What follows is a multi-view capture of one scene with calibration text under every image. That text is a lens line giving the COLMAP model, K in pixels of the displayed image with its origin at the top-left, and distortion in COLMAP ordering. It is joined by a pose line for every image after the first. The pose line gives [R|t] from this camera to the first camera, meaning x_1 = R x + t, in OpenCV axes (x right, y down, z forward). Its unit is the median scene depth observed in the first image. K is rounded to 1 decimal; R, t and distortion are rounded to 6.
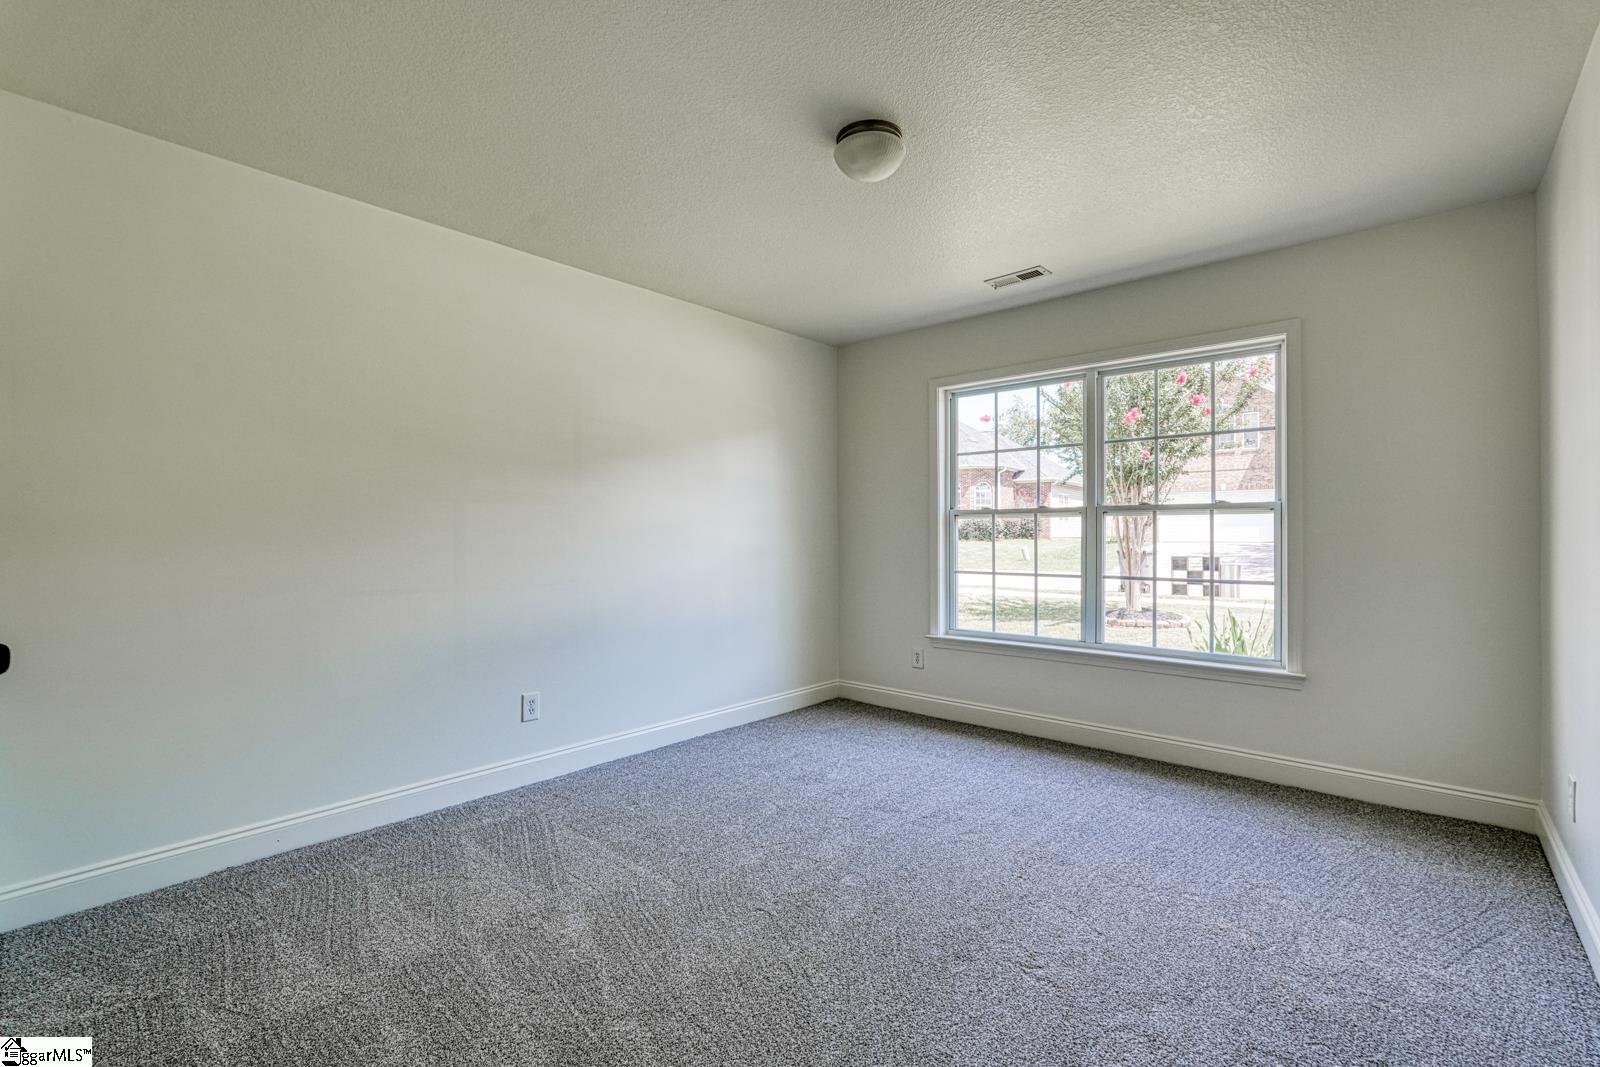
lens RADIAL K [[713.6, 0, 792.9], [0, 713.6, 534.6], [0, 0, 1]] dist [-0.011565, 0.005581]
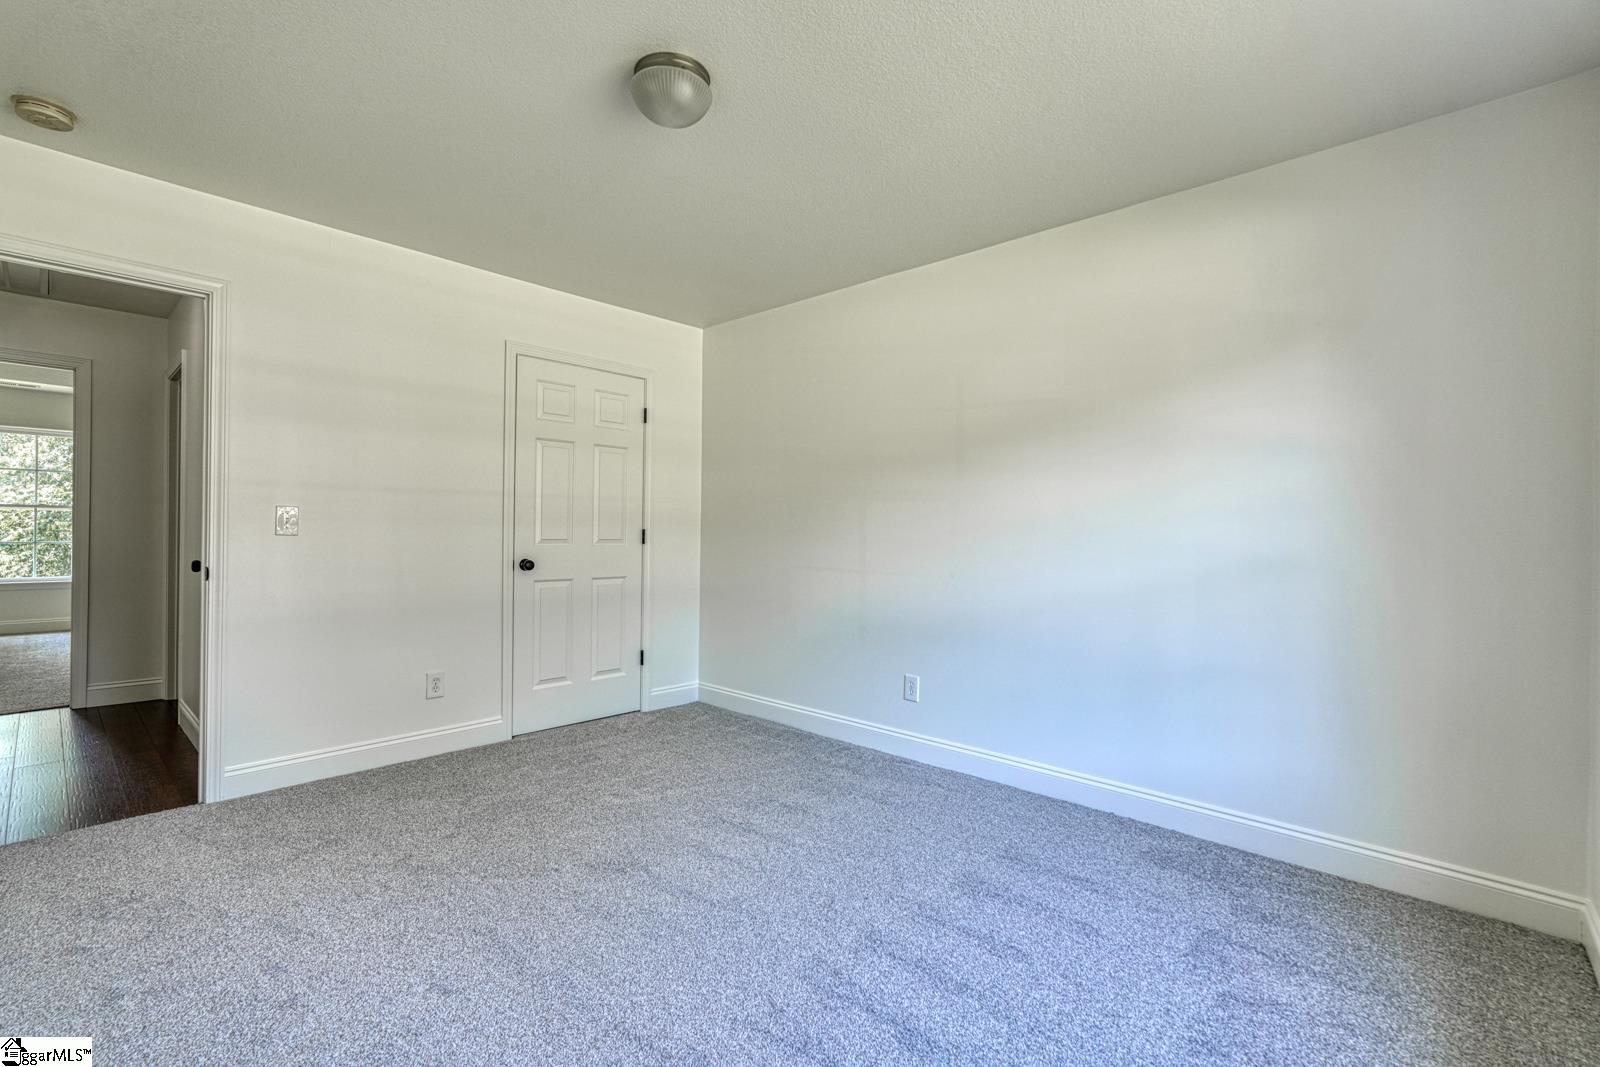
lens RADIAL K [[713.6, 0, 799.7], [0, 713.6, 530.2], [0, 0, 1]] dist [-0.011565, 0.005581]
pose [[-0.036970, 0.001125, -0.999316, 0.730206], [-0.011763, 0.999930, 0.001561, 0.000625], [0.999247, 0.011813, -0.036954, 0.872497]]
